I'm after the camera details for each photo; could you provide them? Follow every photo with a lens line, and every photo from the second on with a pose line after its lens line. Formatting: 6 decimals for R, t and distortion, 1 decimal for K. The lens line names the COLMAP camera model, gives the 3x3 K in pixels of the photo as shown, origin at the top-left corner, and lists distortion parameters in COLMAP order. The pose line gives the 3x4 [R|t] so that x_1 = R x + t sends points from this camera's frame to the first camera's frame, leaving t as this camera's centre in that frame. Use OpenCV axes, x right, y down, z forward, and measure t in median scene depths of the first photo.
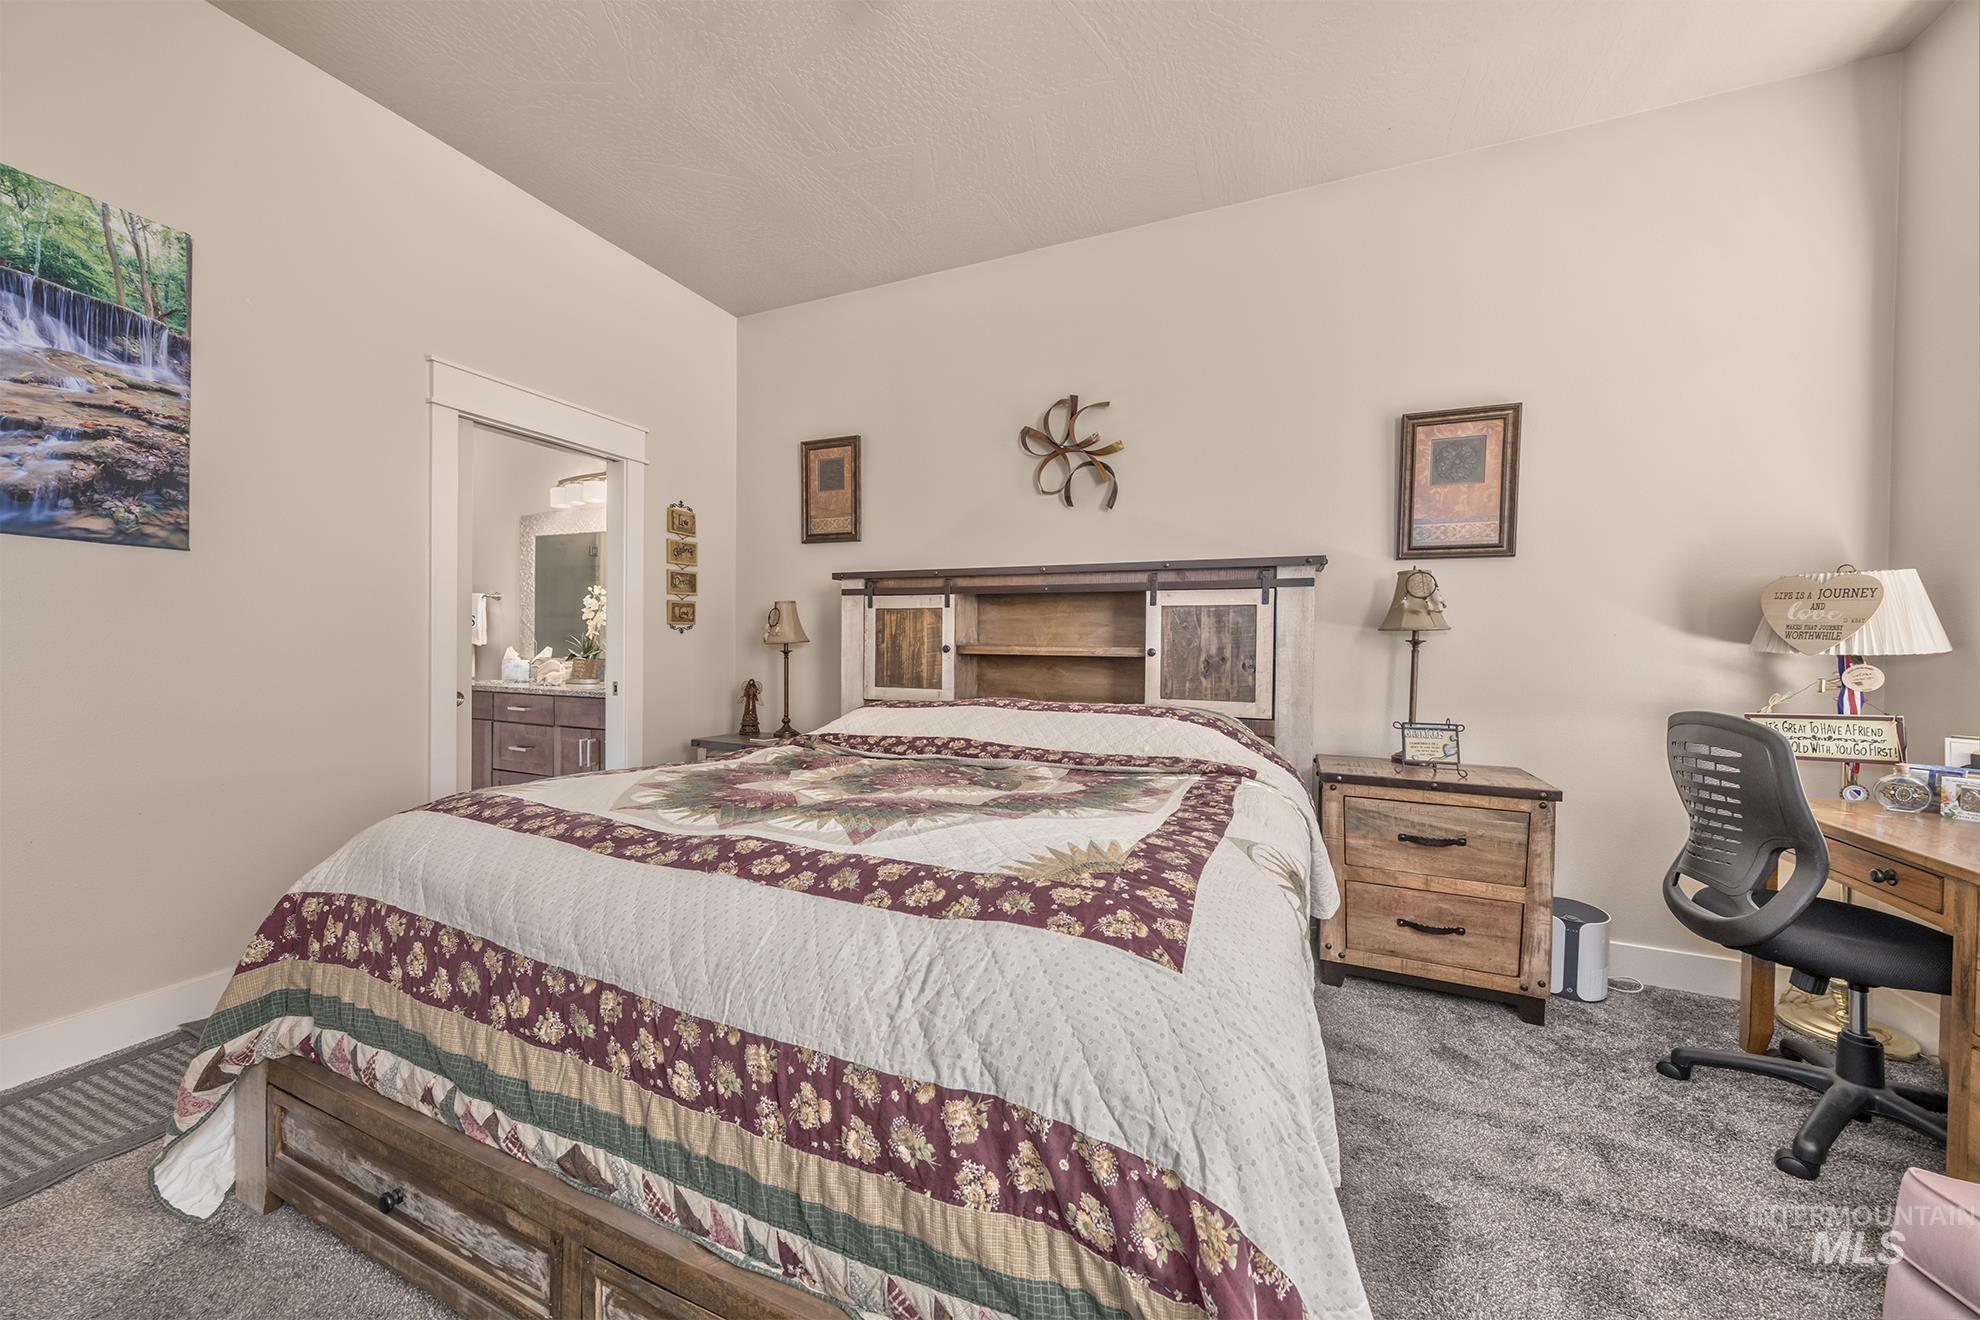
lens RADIAL K [[686.2, 0, 993.6], [0, 686.2, 655.8], [0, 0, 1]] dist [0.001591, 0.000058]
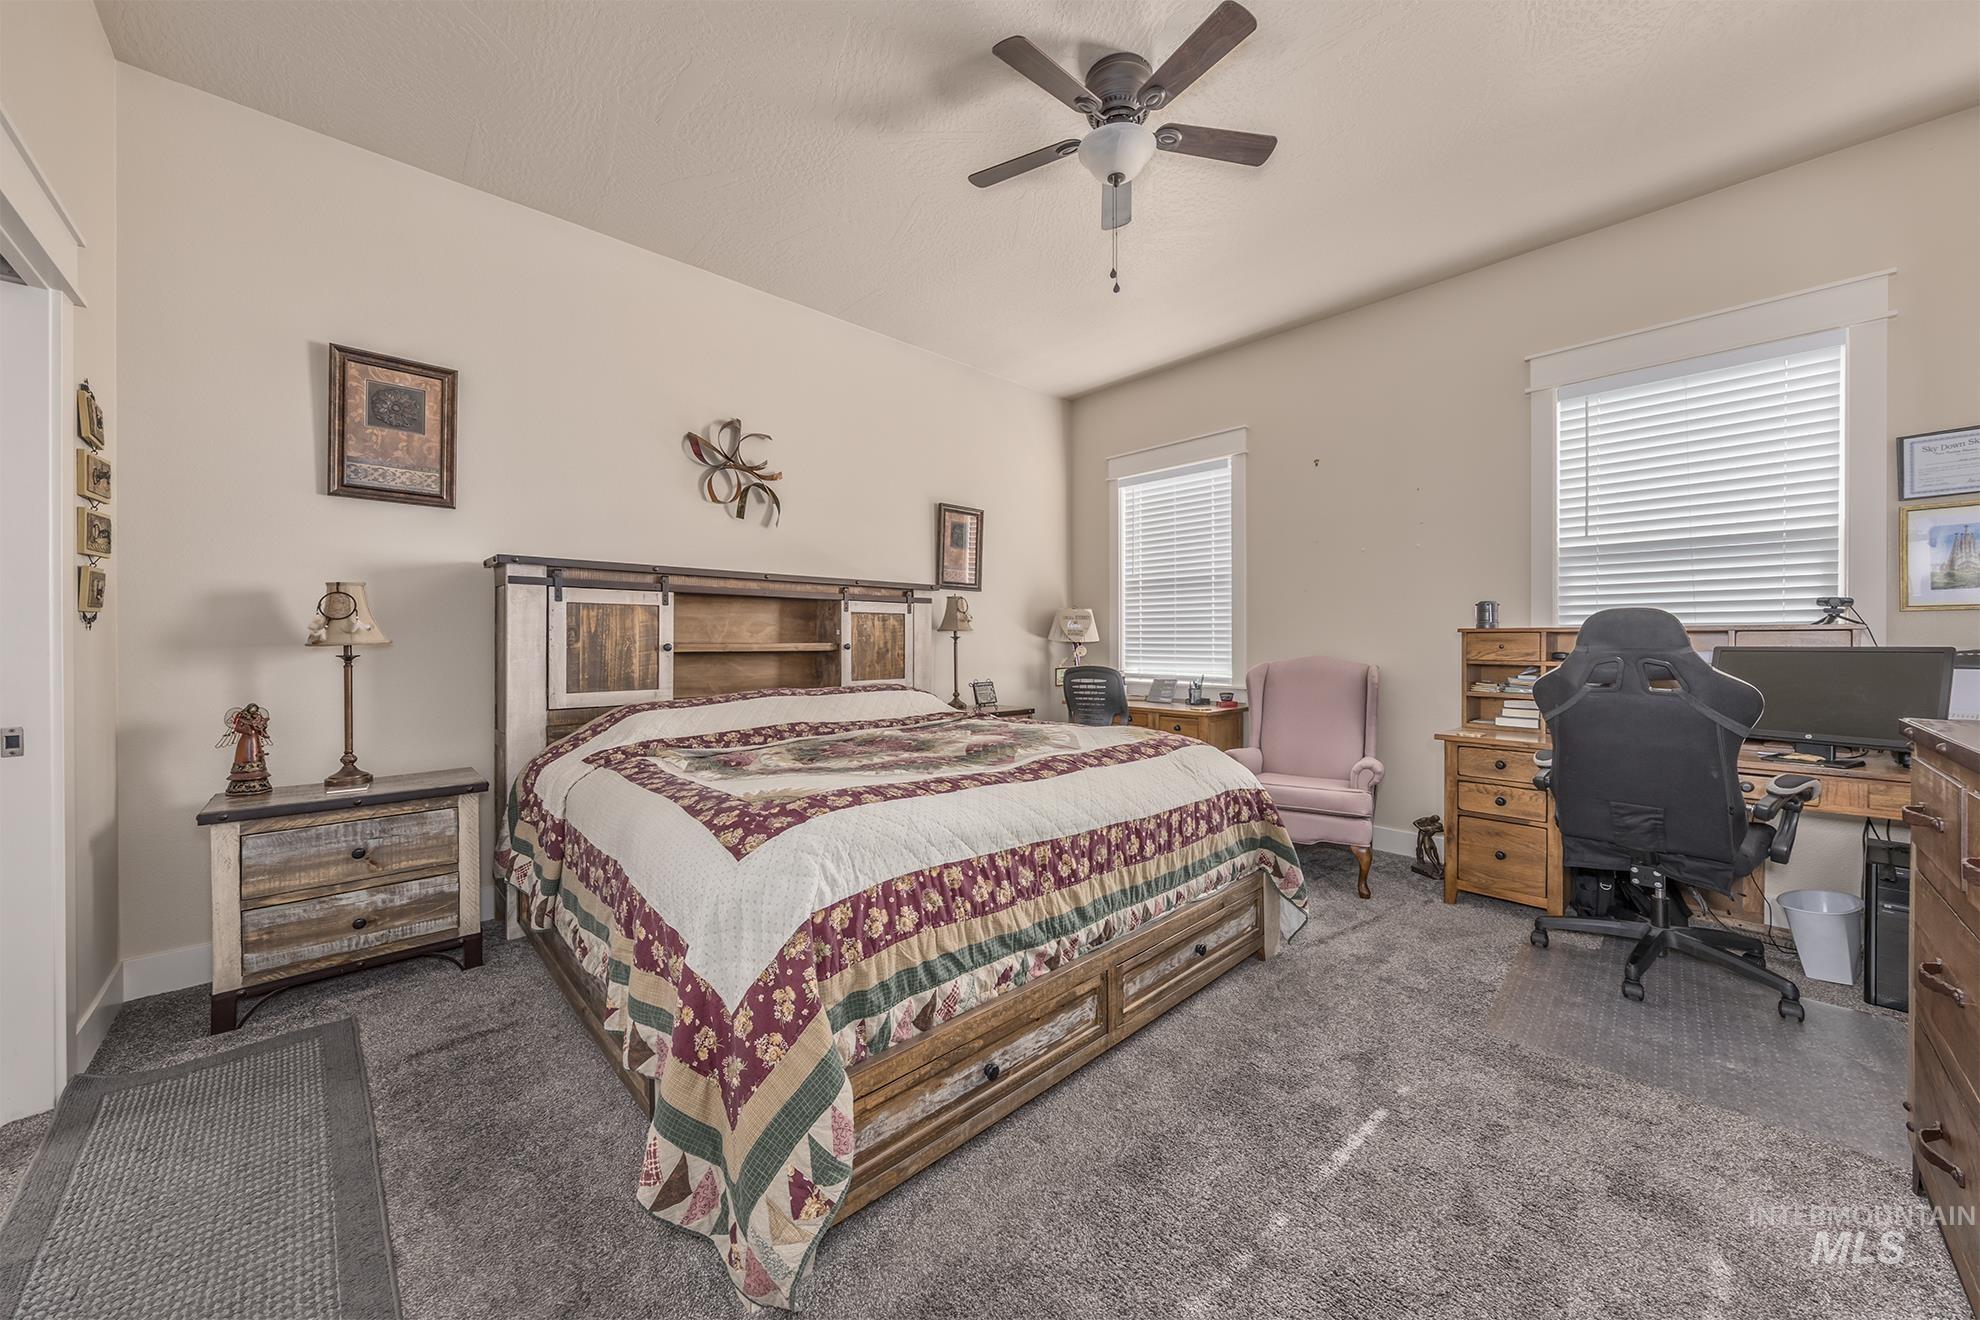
lens RADIAL K [[686.2, 0, 998.0], [0, 686.2, 647.6], [0, 0, 1]] dist [0.001591, 0.000058]
pose [[0.404995, -0.020103, 0.914098, -0.767840], [0.021368, 0.999693, 0.012518, -0.011793], [-0.914069, 0.014462, 0.405300, 0.166278]]
